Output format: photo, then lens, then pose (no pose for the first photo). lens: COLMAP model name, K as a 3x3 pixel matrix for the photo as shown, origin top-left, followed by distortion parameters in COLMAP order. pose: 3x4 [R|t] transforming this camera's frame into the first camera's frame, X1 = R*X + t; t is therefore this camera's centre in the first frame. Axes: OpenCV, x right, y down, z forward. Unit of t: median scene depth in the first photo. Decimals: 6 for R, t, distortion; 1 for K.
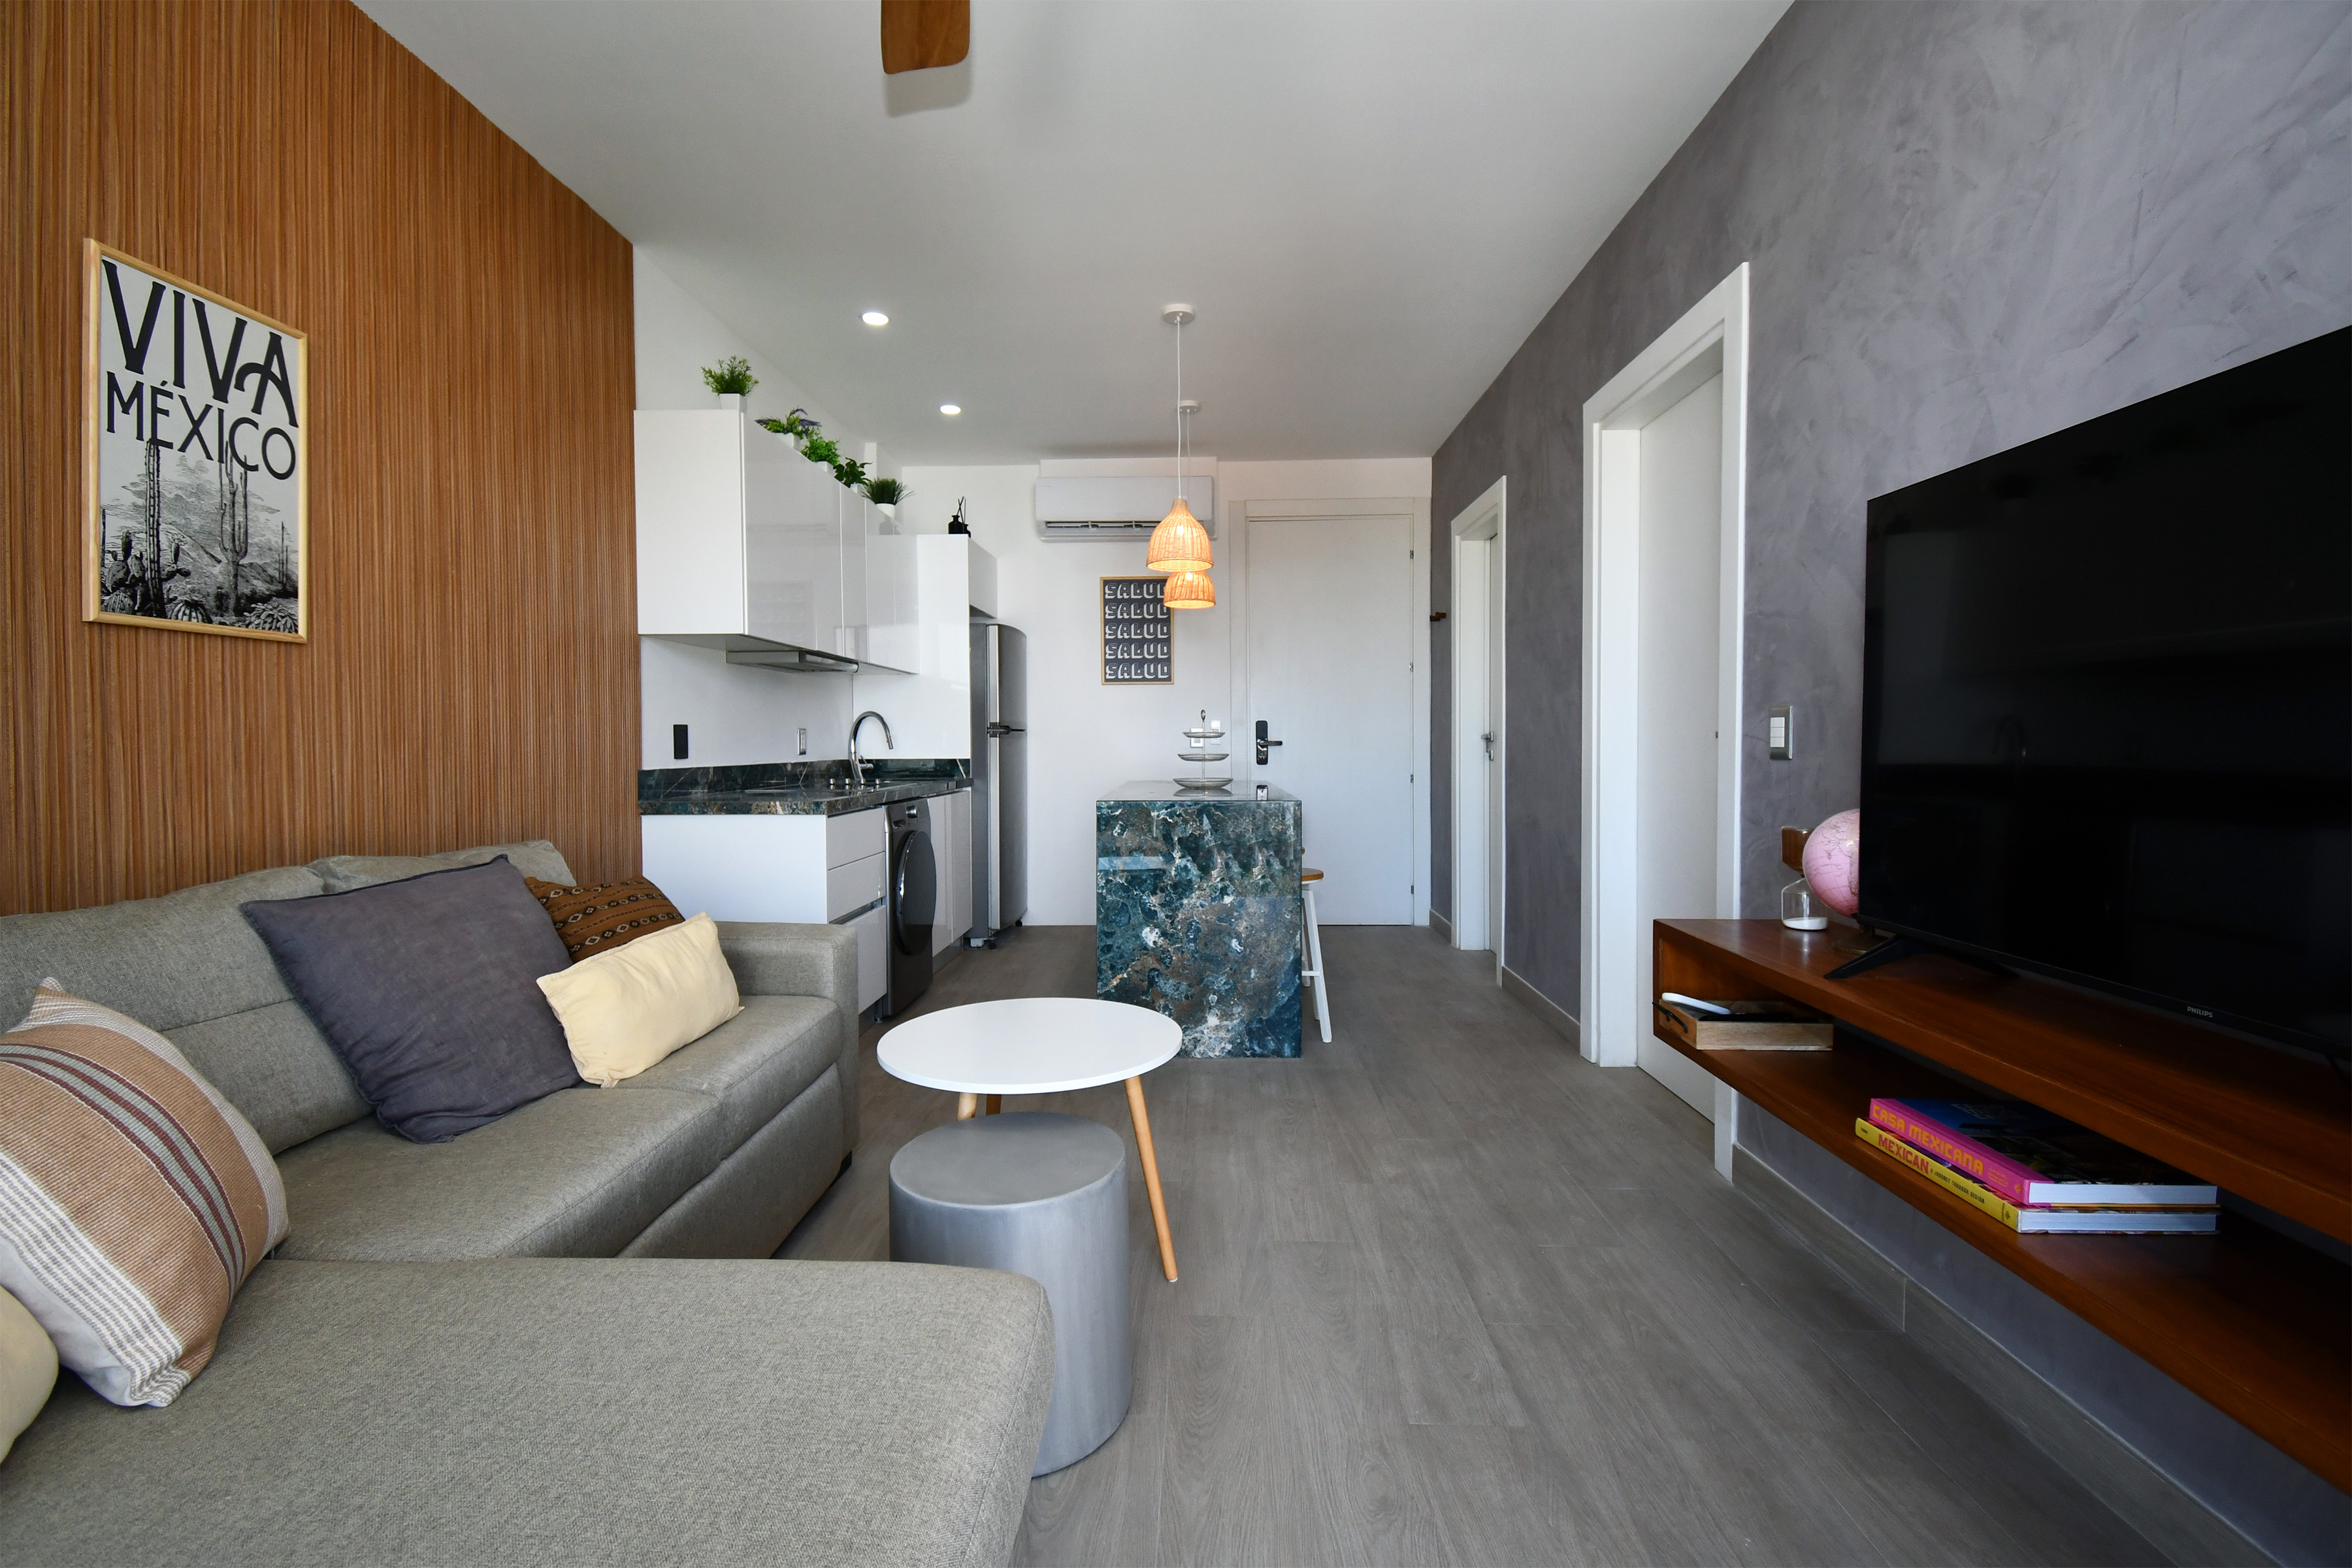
lens RADIAL K [[1040.6, 0, 1171.5], [0, 1040.6, 764.6], [0, 0, 1]] dist [0.037098, -0.028389]
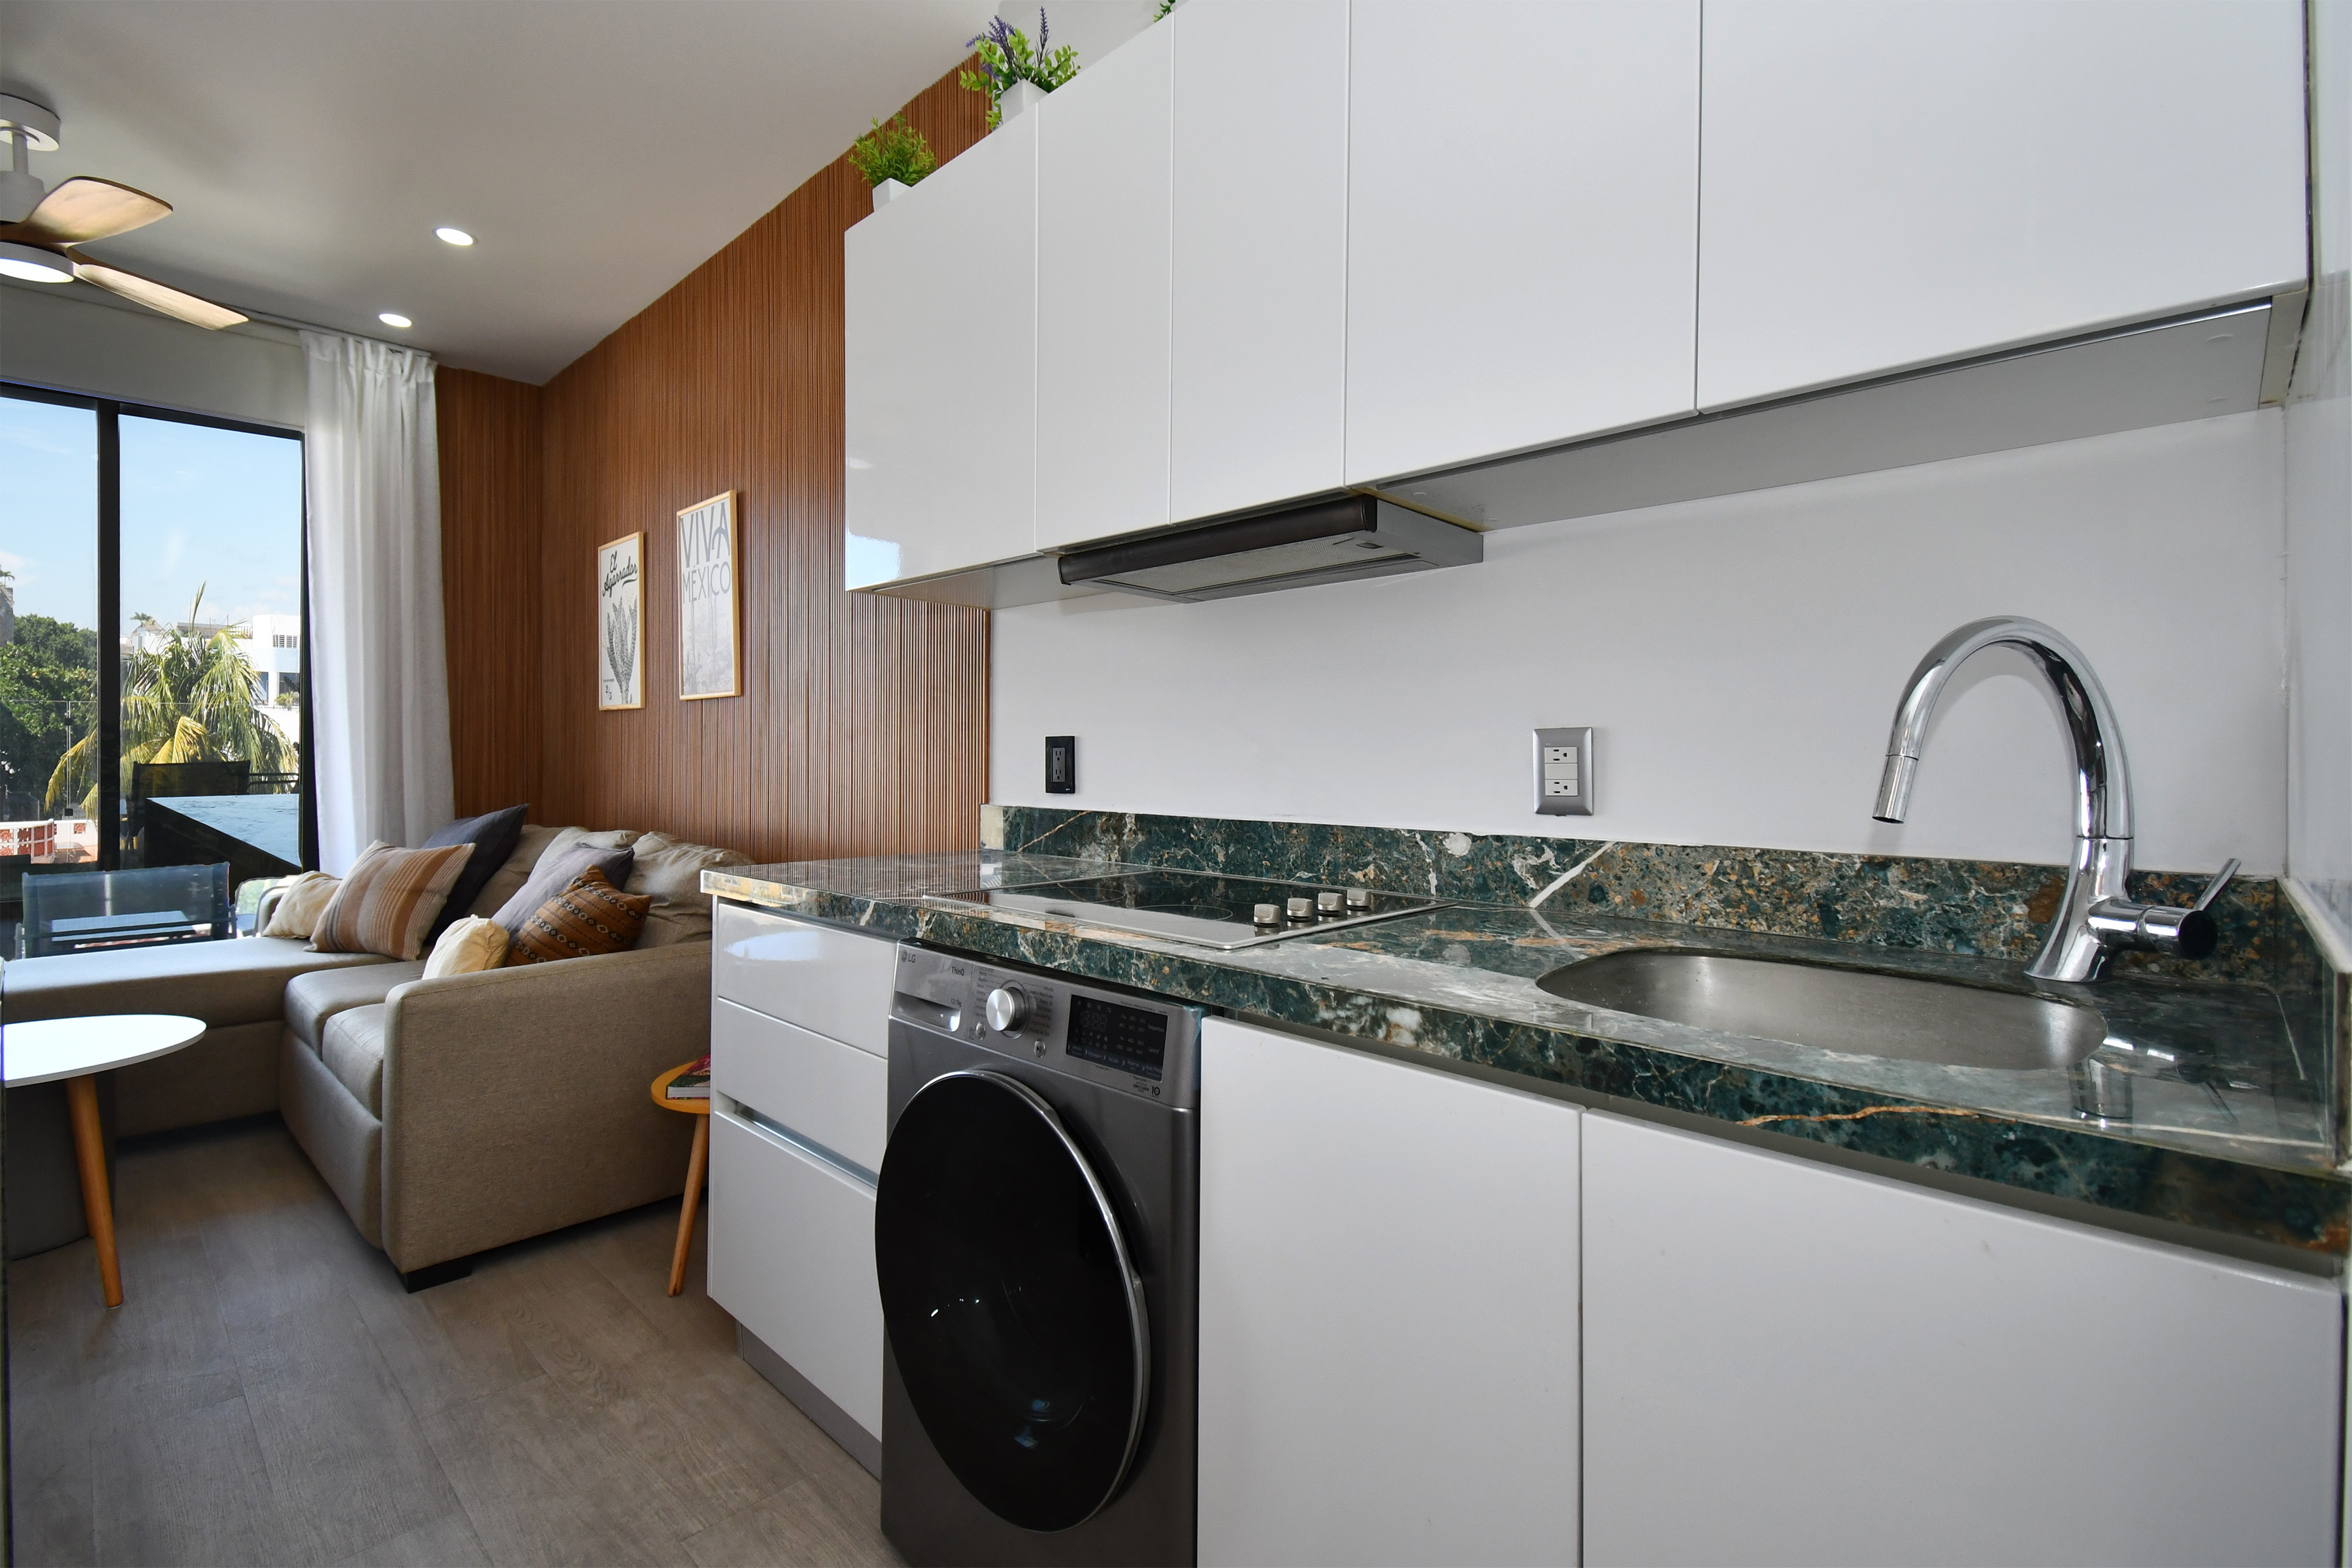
lens RADIAL K [[1053.4, 0, 1167.7], [0, 1053.4, 757.5], [0, 0, 1]] dist [0.047122, -0.026275]
pose [[-0.669187, 0.003234, -0.743087, -0.098595], [-0.016881, 0.999666, 0.019554, -0.060862], [0.742902, 0.025630, -0.668910, 2.269769]]
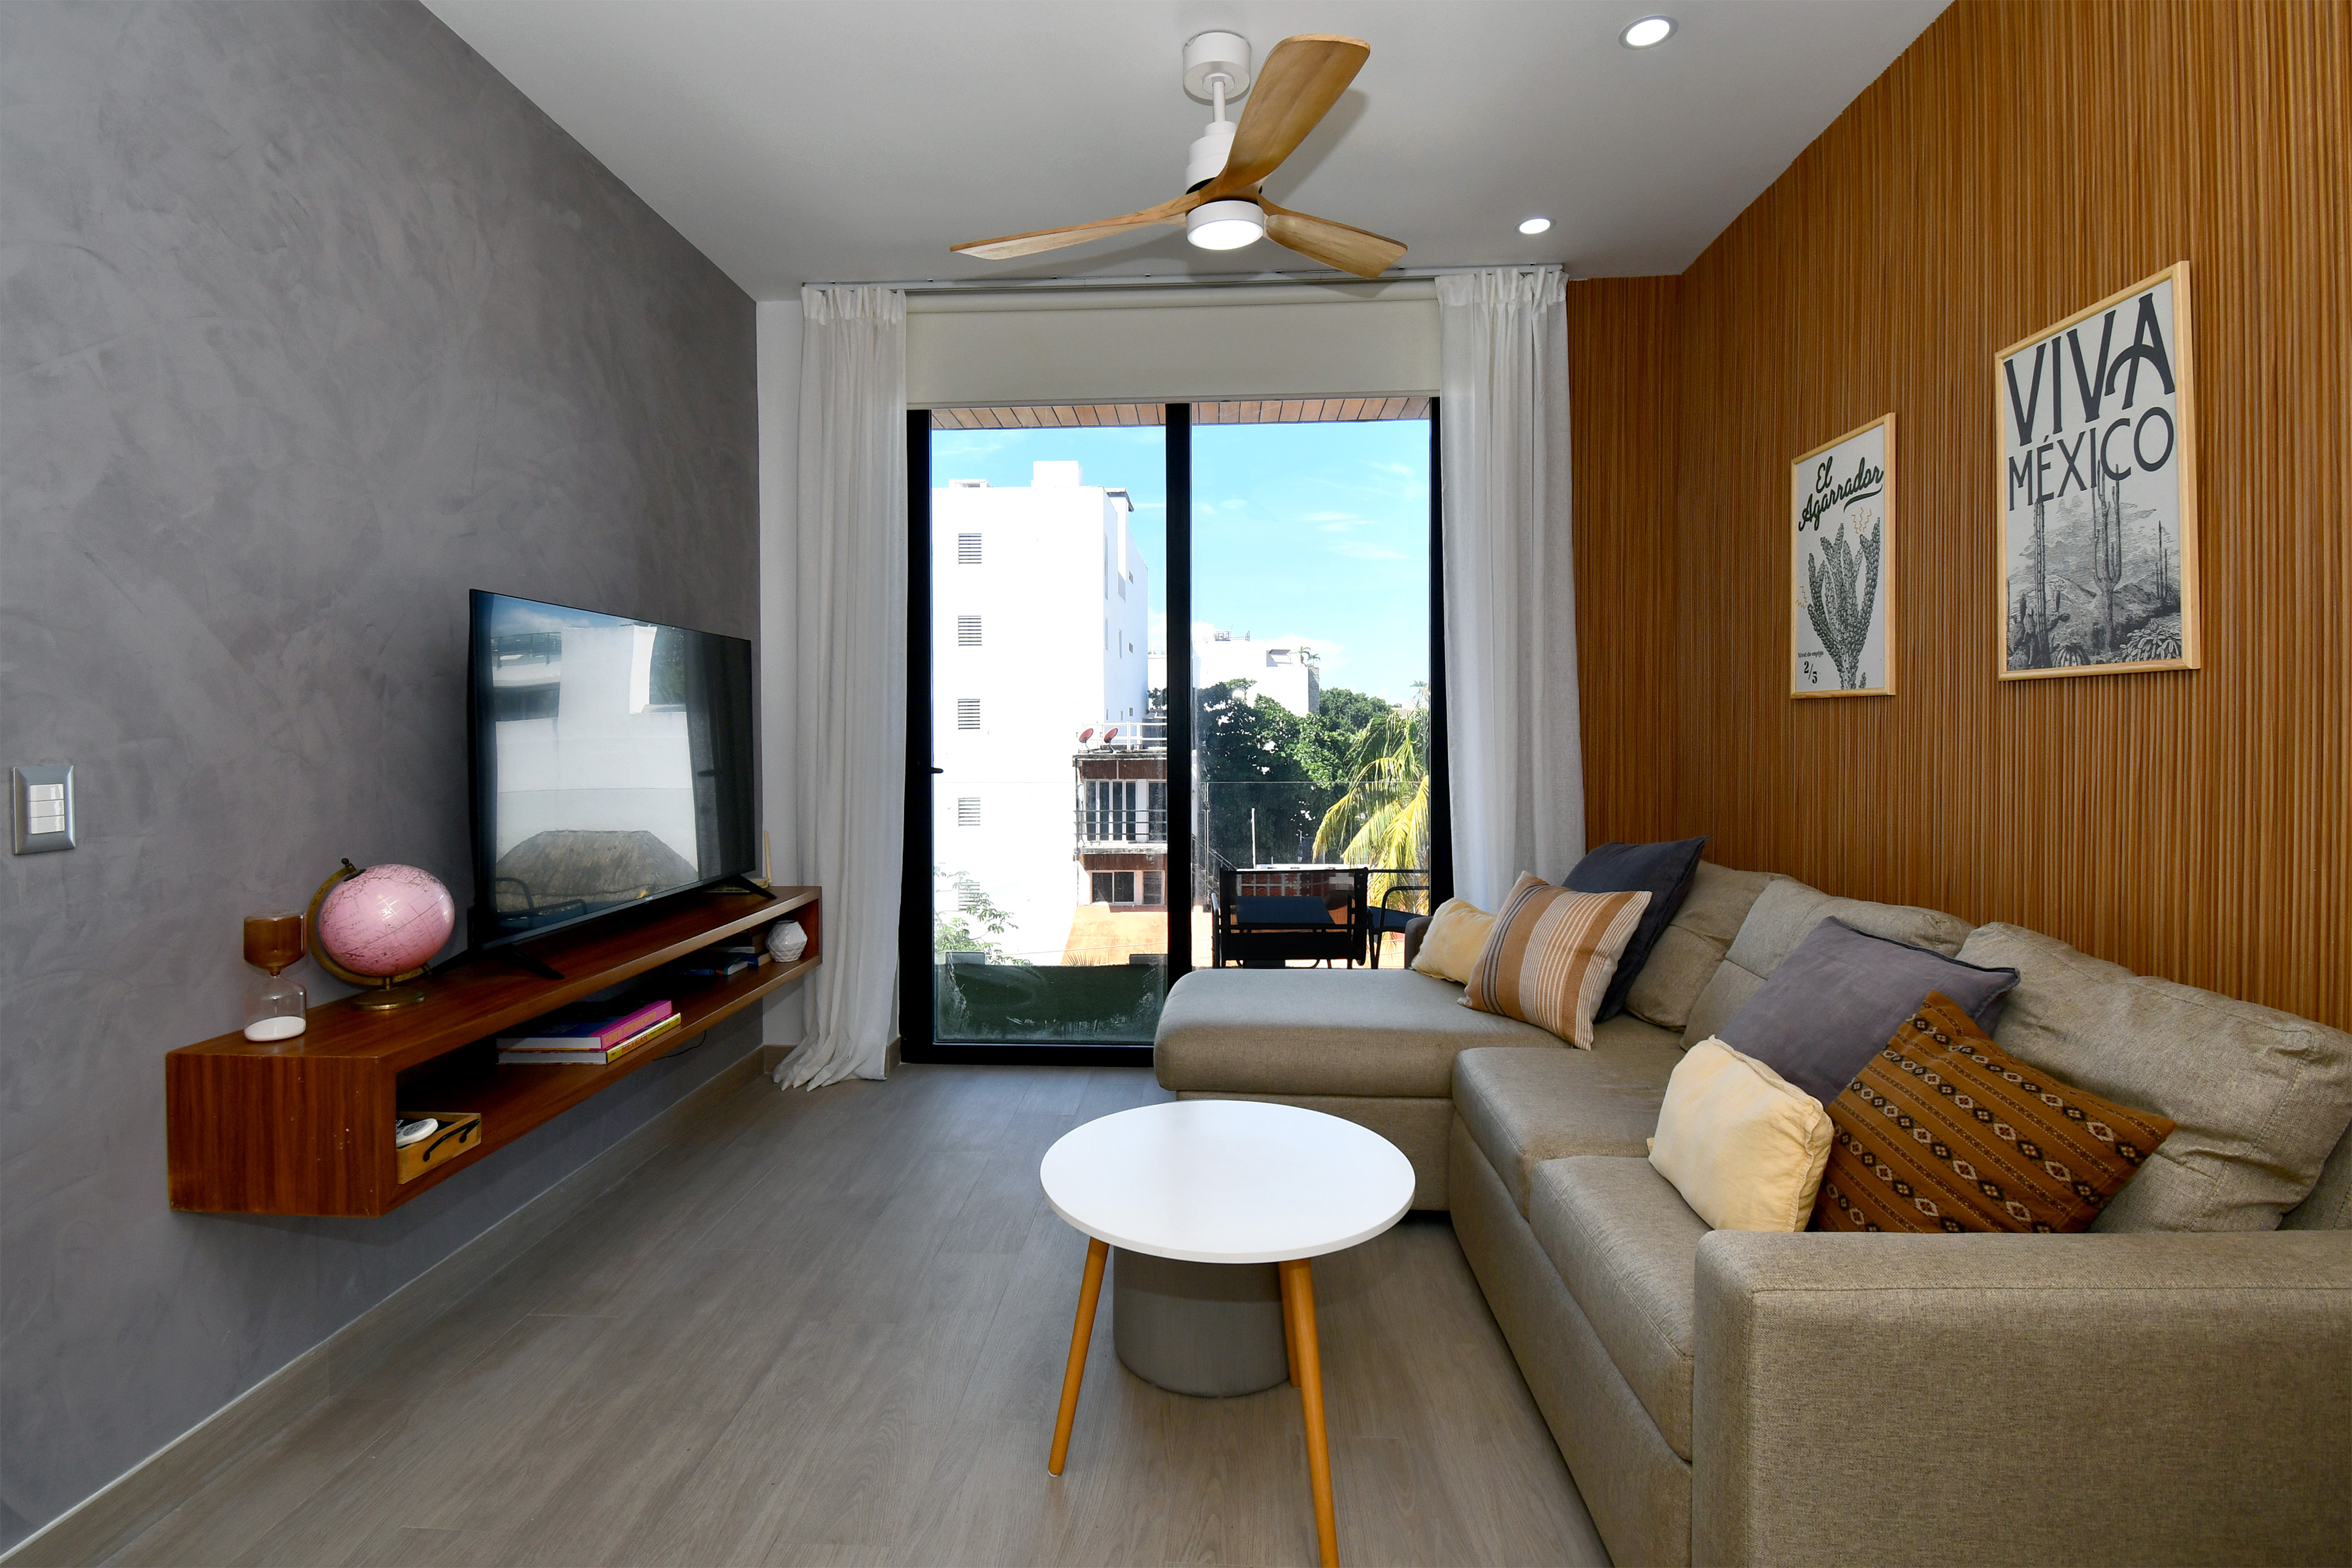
lens RADIAL K [[1086.5, 0, 1172.0], [0, 1086.5, 740.6], [0, 0, 1]] dist [0.036020, -0.028643]
pose [[-0.999882, 0.007540, 0.013414, -0.094411], [0.007974, 0.999437, 0.032588, -0.087193], [-0.013160, 0.032691, -0.999379, 1.650174]]
